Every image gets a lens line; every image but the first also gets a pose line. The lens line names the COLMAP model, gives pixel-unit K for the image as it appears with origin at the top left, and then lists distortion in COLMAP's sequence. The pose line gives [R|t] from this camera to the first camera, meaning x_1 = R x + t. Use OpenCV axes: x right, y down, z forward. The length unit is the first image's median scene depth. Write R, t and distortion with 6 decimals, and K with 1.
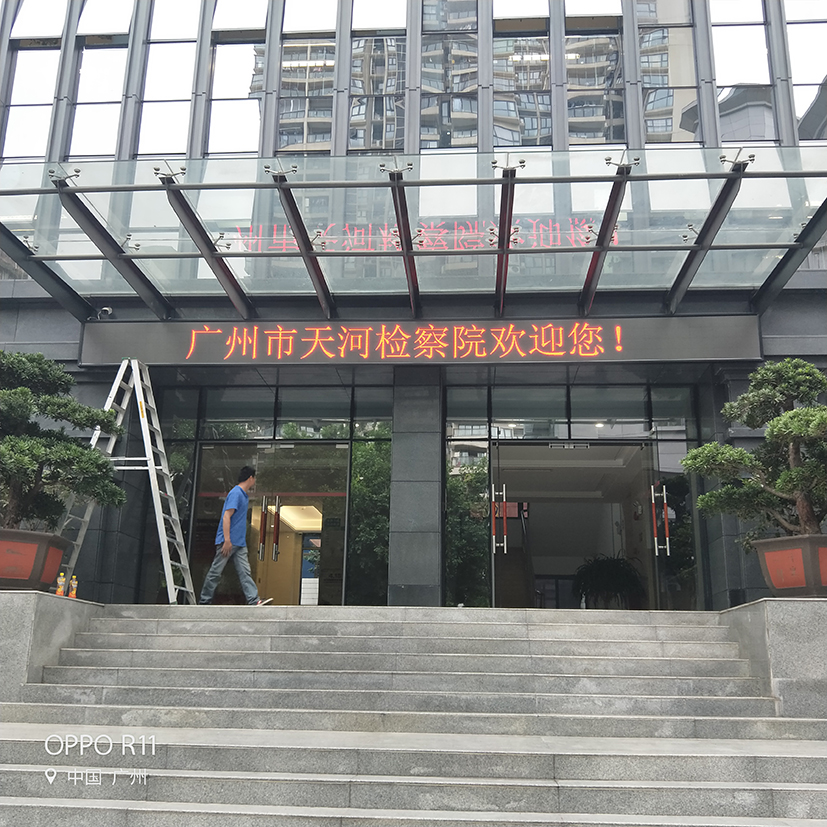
lens RADIAL K [[932.2, 0, 398.6], [0, 932.2, 413.3], [0, 0, 1]] dist [-0.029602, -0.069266]
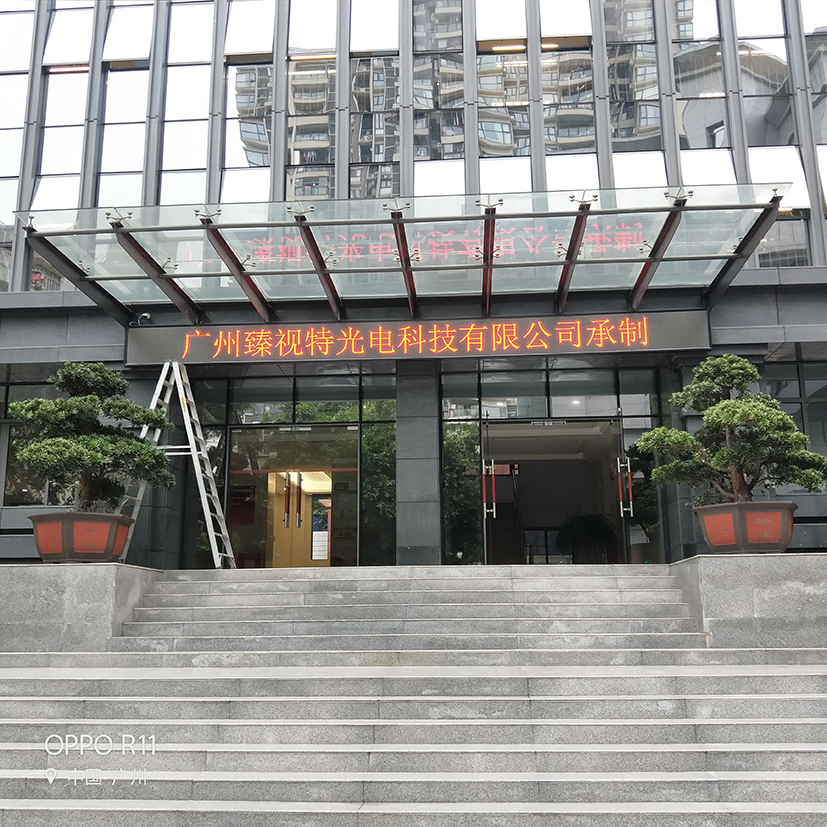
lens RADIAL K [[932.2, 0, 398.6], [0, 932.2, 413.3], [0, 0, 1]] dist [-0.029602, -0.069266]
pose [[0.999703, -0.024051, 0.004016, -0.009799], [0.023790, 0.998158, 0.055803, -0.056071], [-0.005351, -0.055691, 0.998434, -0.191227]]
